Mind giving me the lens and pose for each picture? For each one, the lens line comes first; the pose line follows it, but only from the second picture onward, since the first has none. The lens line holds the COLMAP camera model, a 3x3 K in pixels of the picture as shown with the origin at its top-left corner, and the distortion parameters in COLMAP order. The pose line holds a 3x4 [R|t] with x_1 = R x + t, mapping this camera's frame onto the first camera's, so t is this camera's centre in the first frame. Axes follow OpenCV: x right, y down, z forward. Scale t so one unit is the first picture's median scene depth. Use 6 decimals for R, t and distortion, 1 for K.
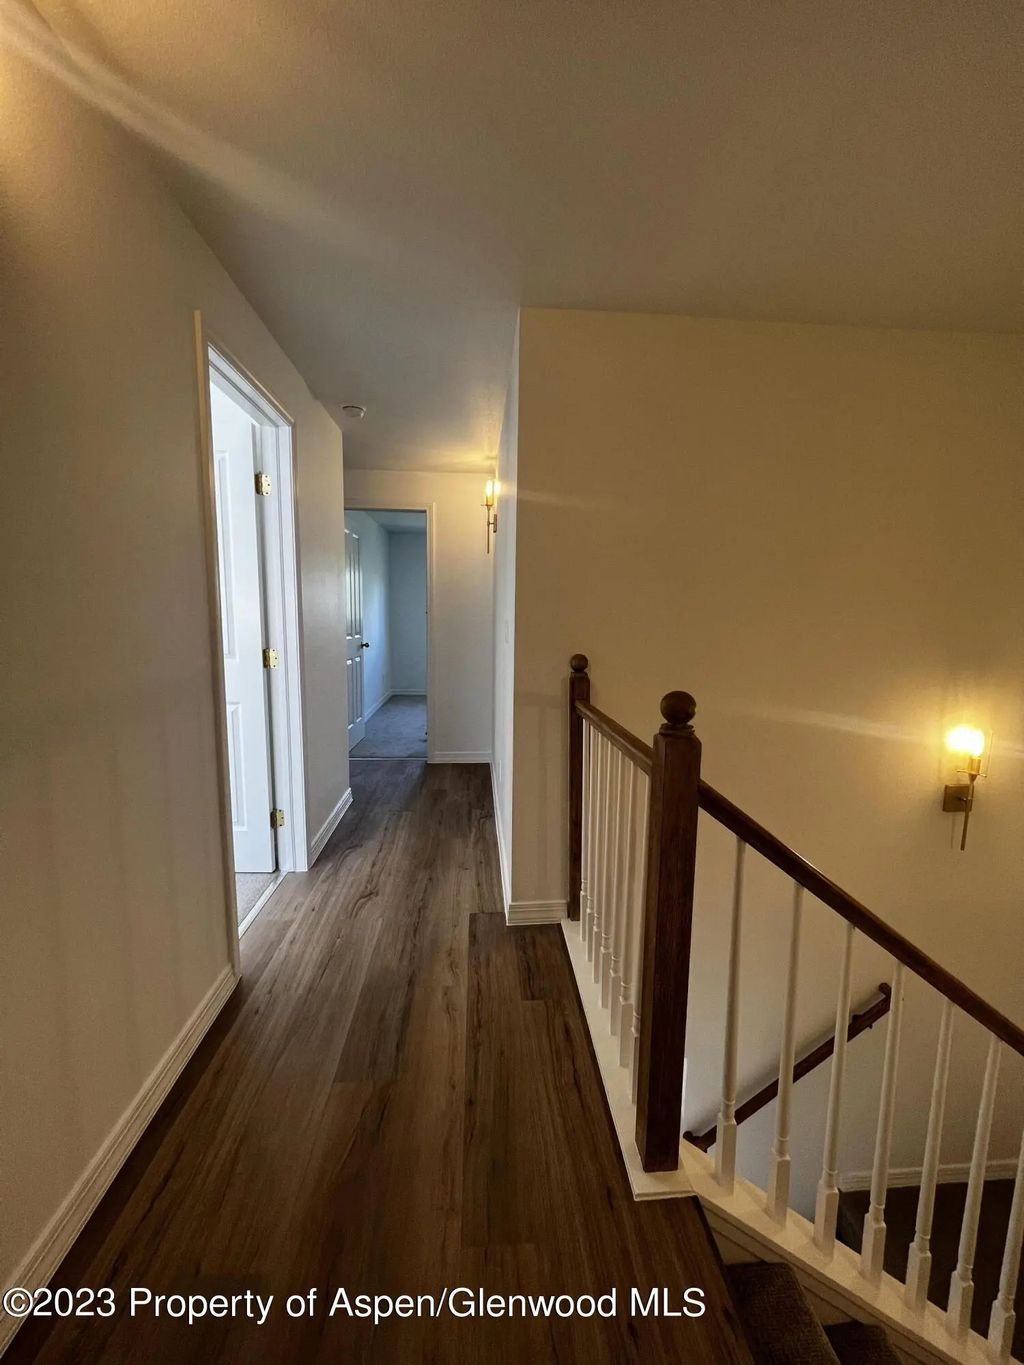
lens RADIAL K [[545.1, 0, 514.5], [0, 545.1, 677.9], [0, 0, 1]] dist [-0.002654, -0.000406]
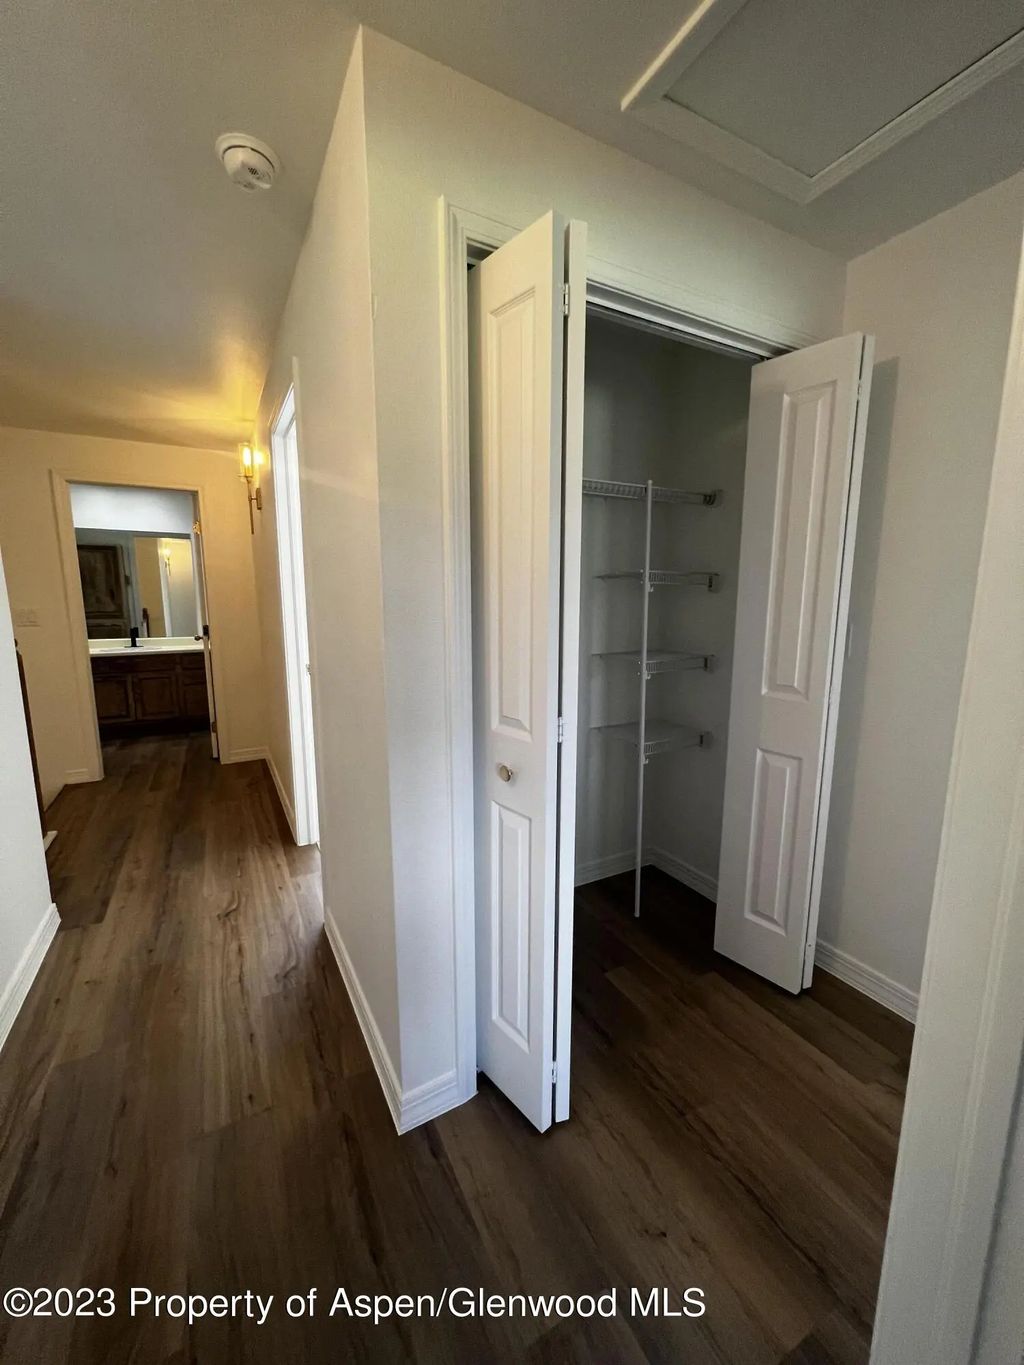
lens RADIAL K [[545.1, 0, 512.6], [0, 545.1, 681.6], [0, 0, 1]] dist [-0.002654, -0.000406]
pose [[-0.911009, 0.052555, -0.409025, -0.341627], [-0.059901, 0.964463, 0.257339, -0.245191], [0.408014, 0.258939, -0.875486, 1.863702]]
